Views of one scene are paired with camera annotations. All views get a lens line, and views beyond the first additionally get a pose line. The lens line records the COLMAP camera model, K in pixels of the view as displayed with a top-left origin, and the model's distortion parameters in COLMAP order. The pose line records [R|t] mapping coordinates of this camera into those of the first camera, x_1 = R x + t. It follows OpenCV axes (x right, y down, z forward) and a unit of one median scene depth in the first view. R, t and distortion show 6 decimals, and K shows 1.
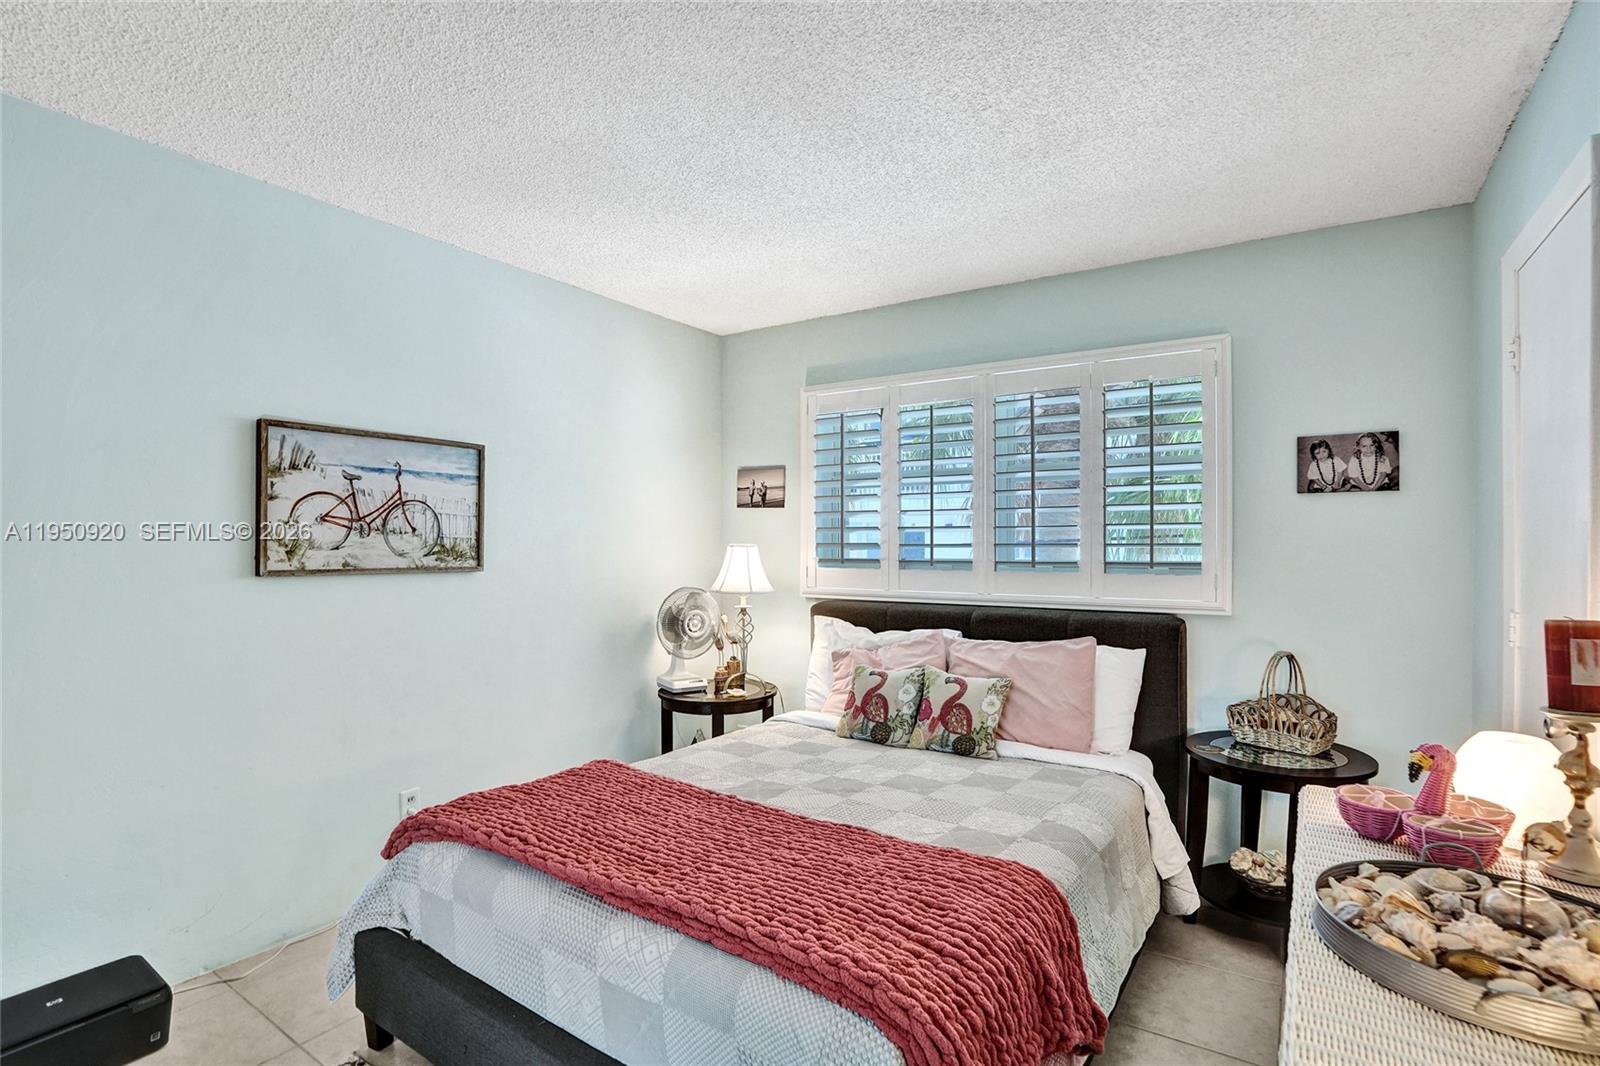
lens RADIAL K [[795.7, 0, 800.0], [0, 795.7, 533.0], [0, 0, 1]] dist [-0.084524, 0.042353]
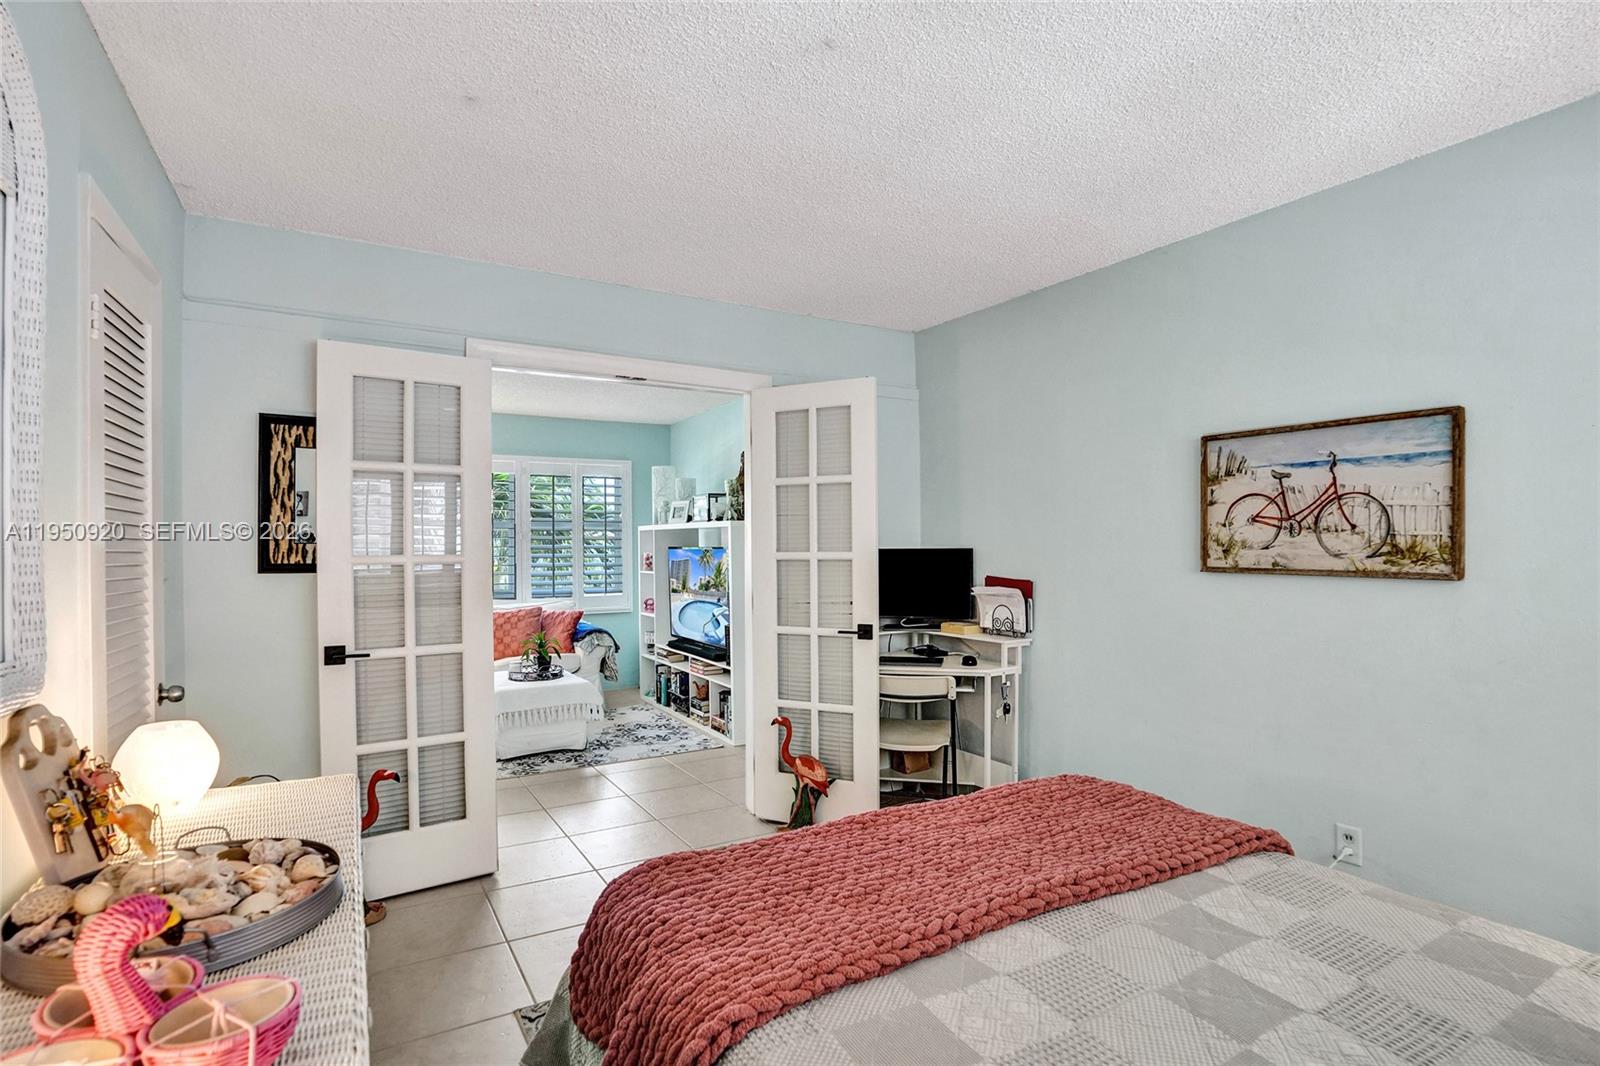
lens RADIAL K [[755.6, 0, 794.9], [0, 755.6, 549.3], [0, 0, 1]] dist [-0.066716, 0.036642]
pose [[-0.418303, 0.002497, -0.908304, 0.510633], [0.011816, 0.999927, -0.002692, 0.015915], [0.908230, -0.011859, -0.418302, 0.796456]]
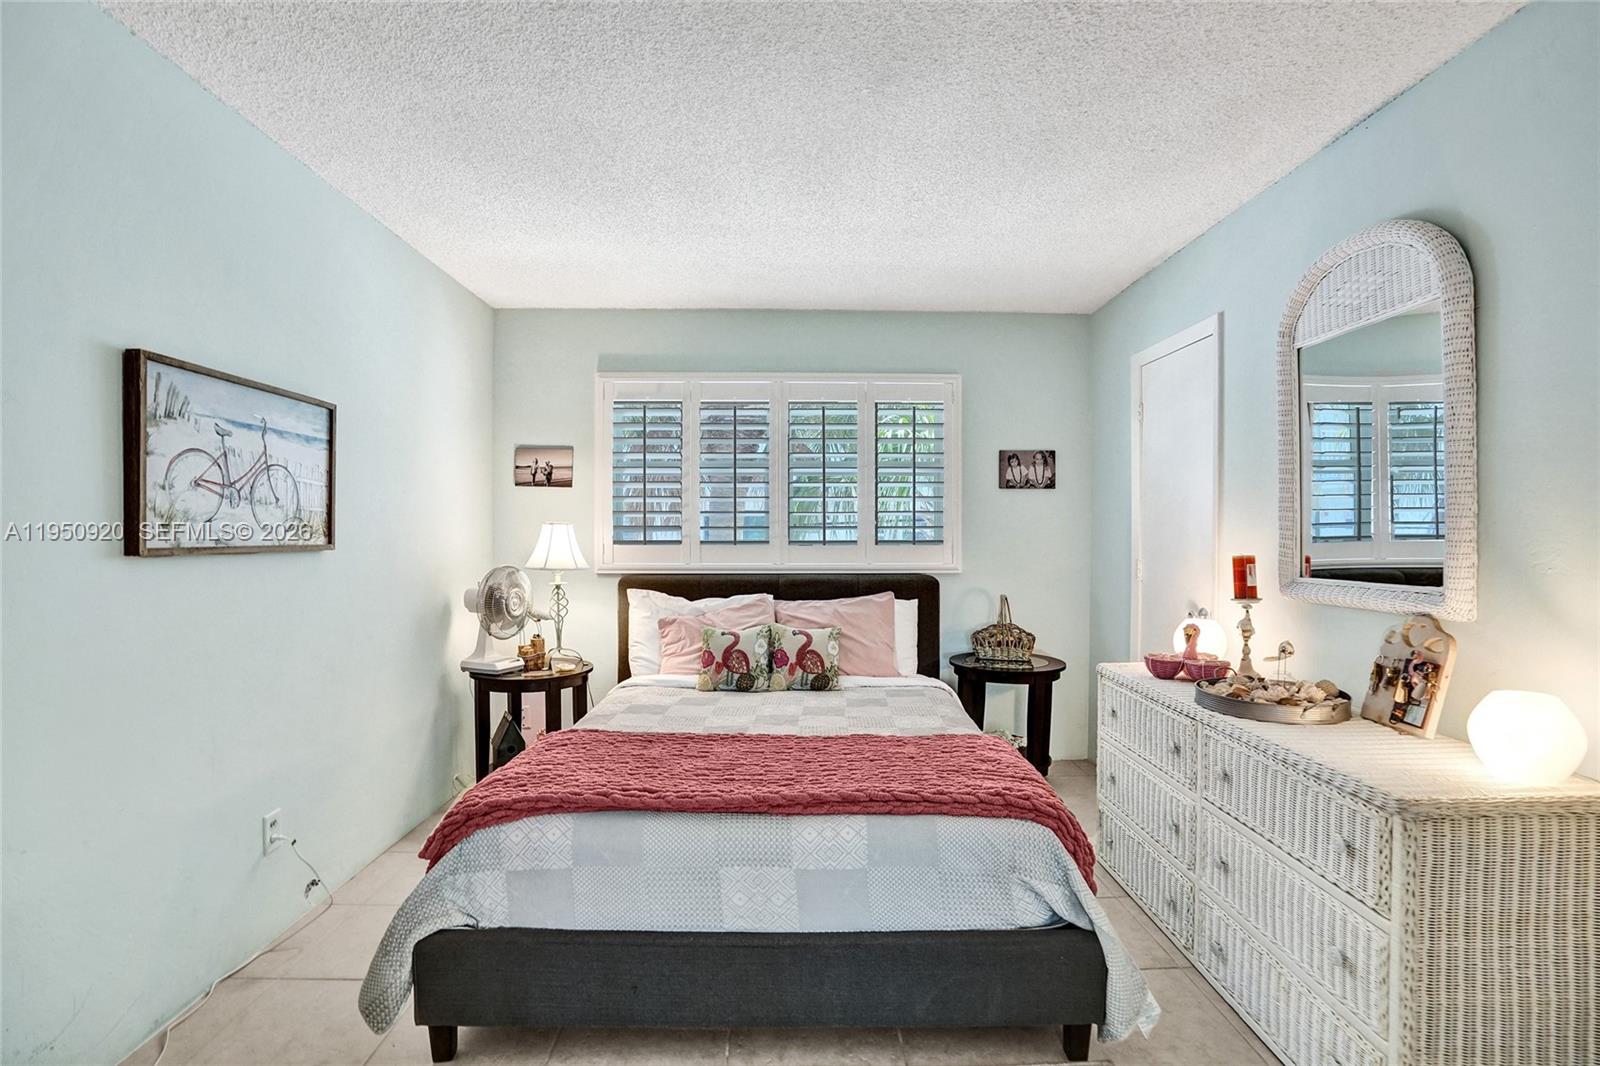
lens RADIAL K [[795.7, 0, 800.0], [0, 795.7, 533.0], [0, 0, 1]] dist [-0.084524, 0.042353]
pose [[0.808878, -0.001306, 0.587975, -0.538508], [-0.007597, 0.999891, 0.012671, 0.016704], [-0.587928, -0.014716, 0.808780, 0.004515]]
